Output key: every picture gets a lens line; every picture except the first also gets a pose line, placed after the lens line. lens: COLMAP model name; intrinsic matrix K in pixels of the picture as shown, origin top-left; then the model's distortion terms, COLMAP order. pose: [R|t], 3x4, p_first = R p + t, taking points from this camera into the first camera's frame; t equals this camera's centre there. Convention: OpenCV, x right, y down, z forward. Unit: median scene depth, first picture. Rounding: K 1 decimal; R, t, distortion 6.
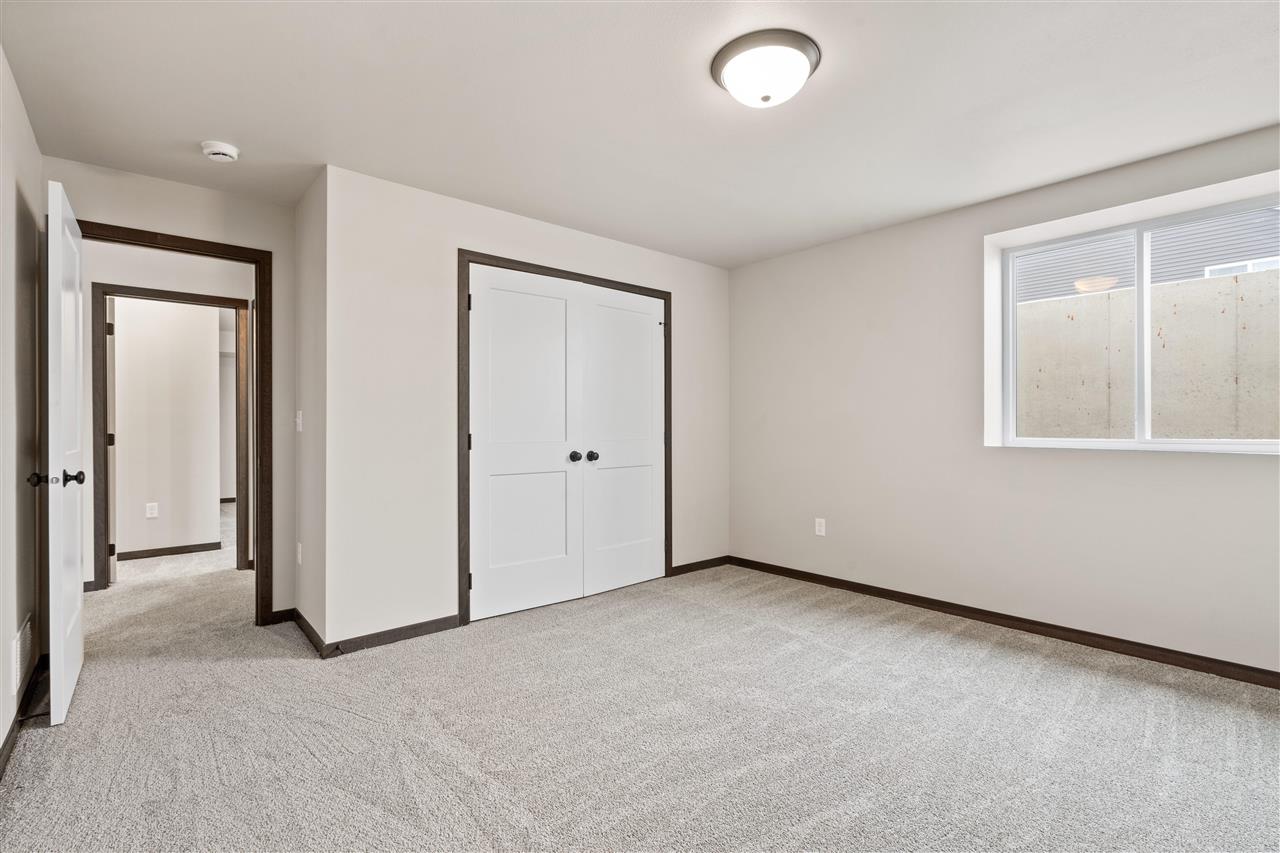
lens RADIAL K [[575.2, 0, 643.3], [0, 575.2, 422.6], [0, 0, 1]] dist [-0.013362, 0.000482]
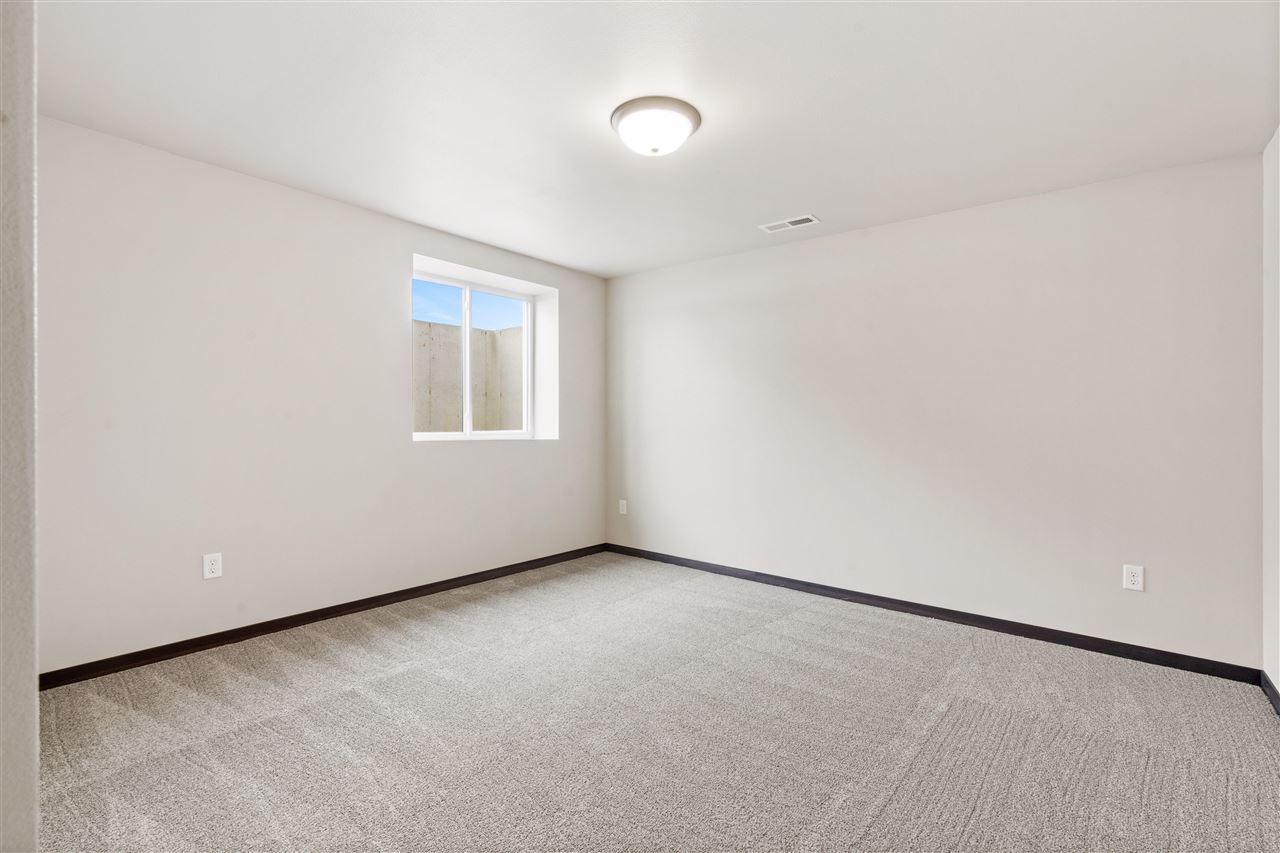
lens RADIAL K [[575.2, 0, 643.3], [0, 575.2, 422.6], [0, 0, 1]] dist [-0.013362, 0.000482]
pose [[-0.173121, 0.000478, 0.984901, -0.584724], [-0.013339, 0.999907, -0.002830, 0.003319], [-0.984810, -0.013627, -0.173098, 0.761307]]
